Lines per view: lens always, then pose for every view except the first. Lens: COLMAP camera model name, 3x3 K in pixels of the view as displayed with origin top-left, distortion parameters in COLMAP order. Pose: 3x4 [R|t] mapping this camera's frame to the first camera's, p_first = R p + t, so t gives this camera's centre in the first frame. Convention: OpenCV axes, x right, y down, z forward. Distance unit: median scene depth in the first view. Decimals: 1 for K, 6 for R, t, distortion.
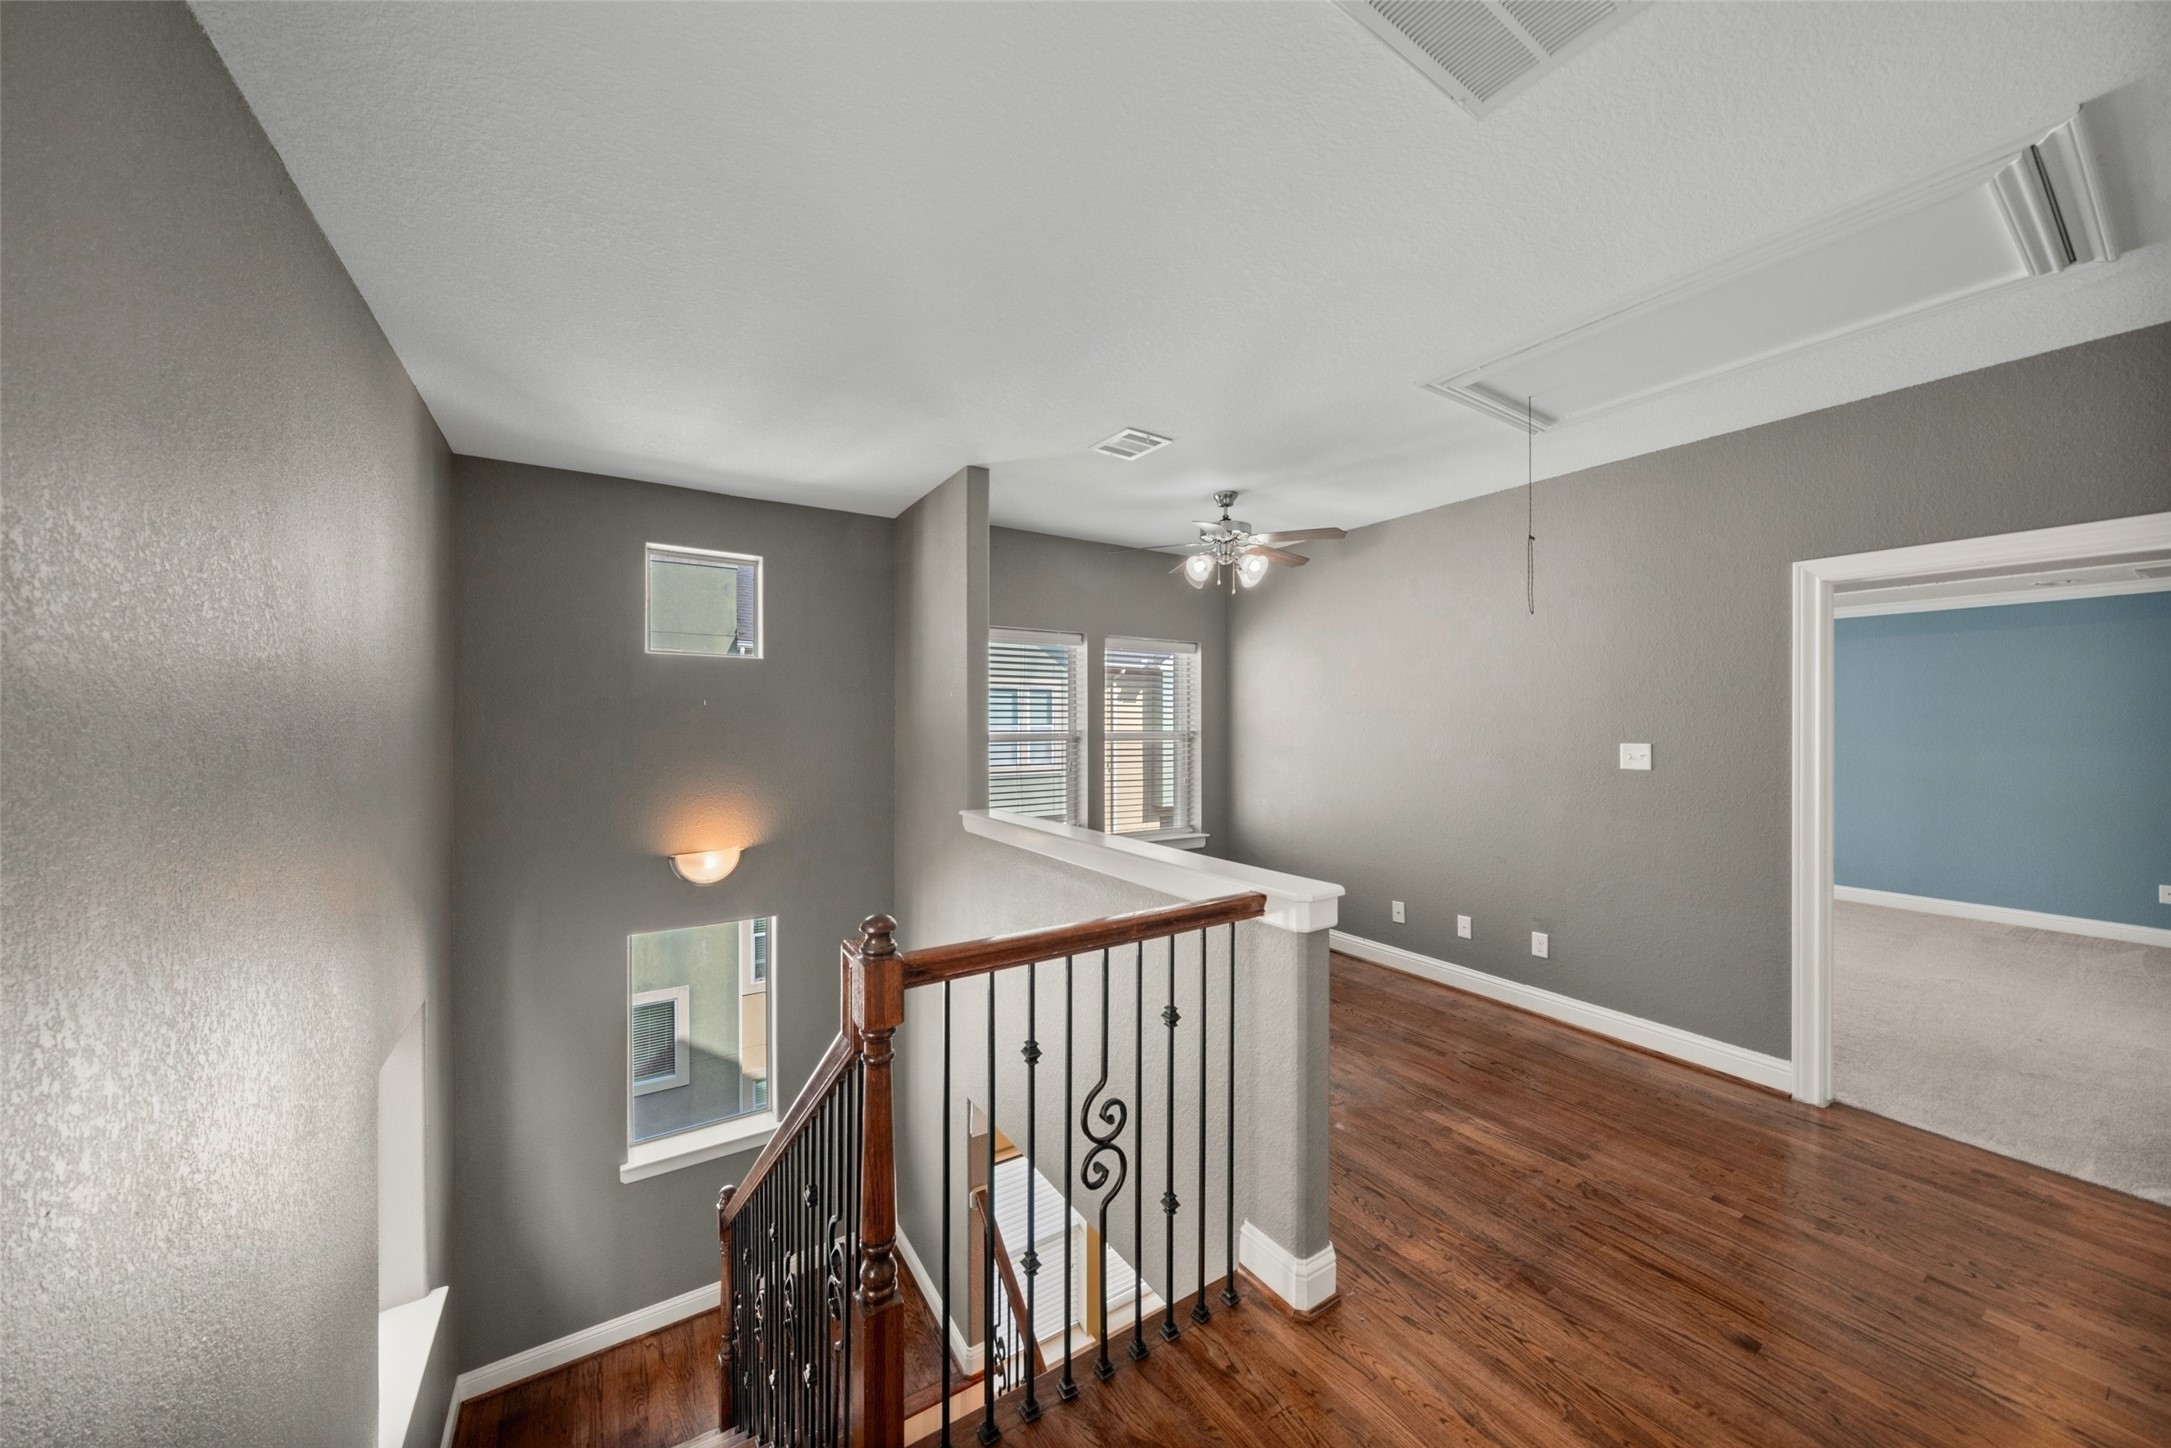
lens RADIAL K [[743.9, 0, 1085.5], [0, 743.9, 724.0], [0, 0, 1]] dist [0.000068, -0.000011]
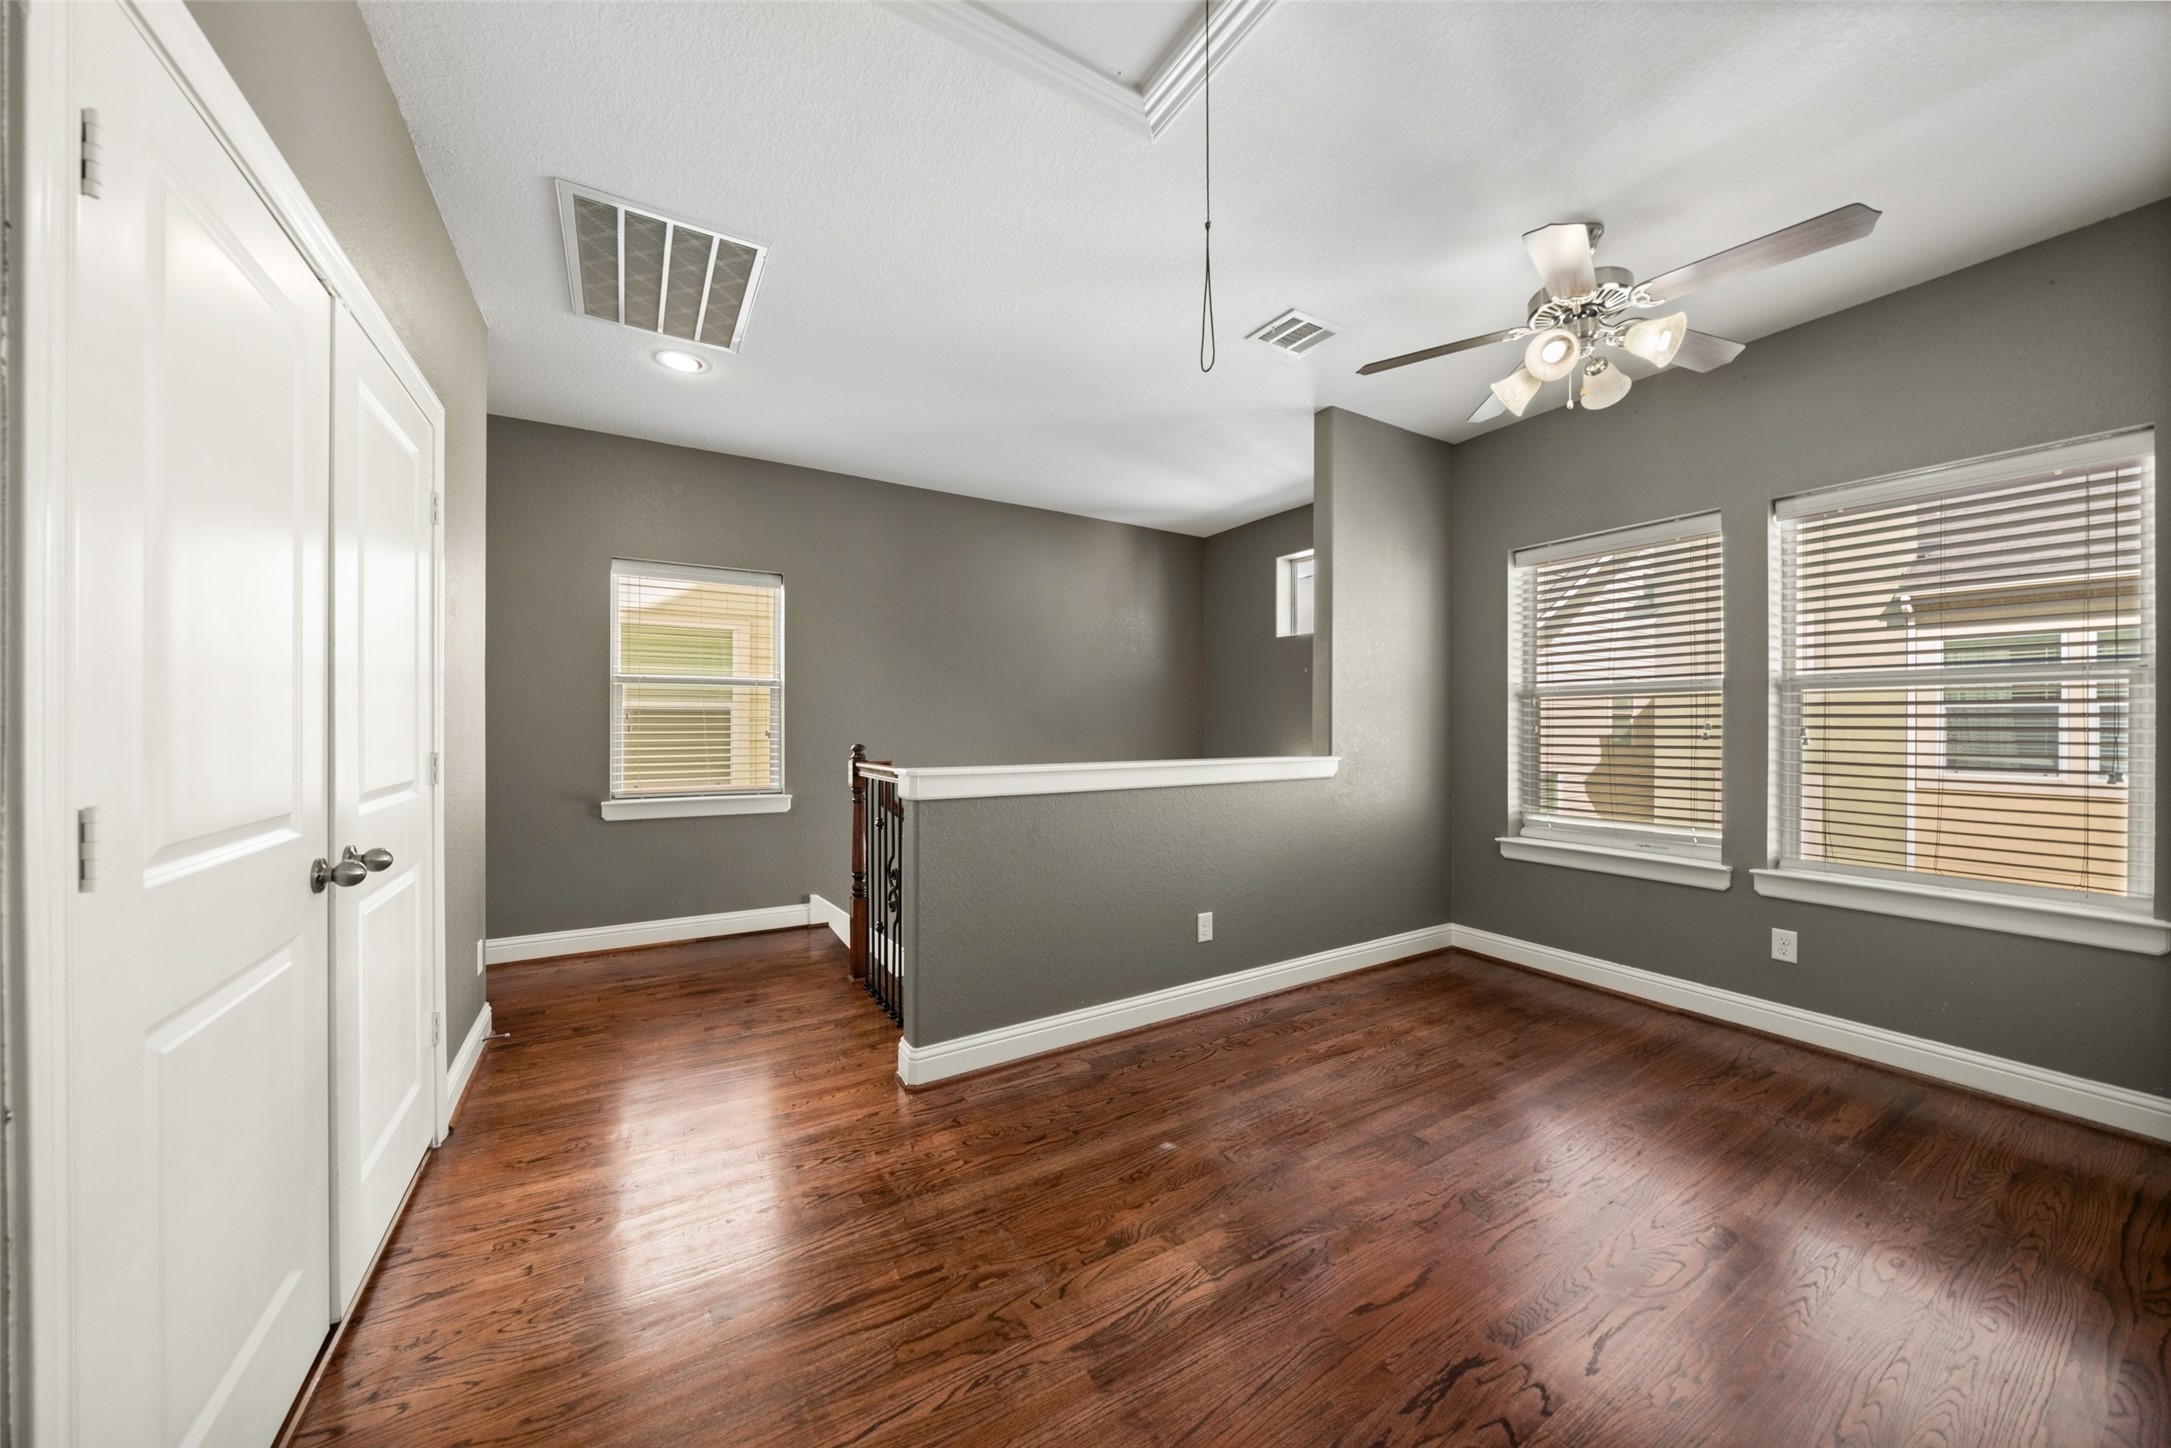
lens RADIAL K [[743.9, 0, 1085.5], [0, 743.9, 724.0], [0, 0, 1]] dist [0.000068, -0.000011]
pose [[-0.025247, 0.001065, -0.999681, 1.183266], [-0.003054, 0.999995, 0.001143, 0.102779], [0.999677, 0.003082, -0.025244, 0.979601]]
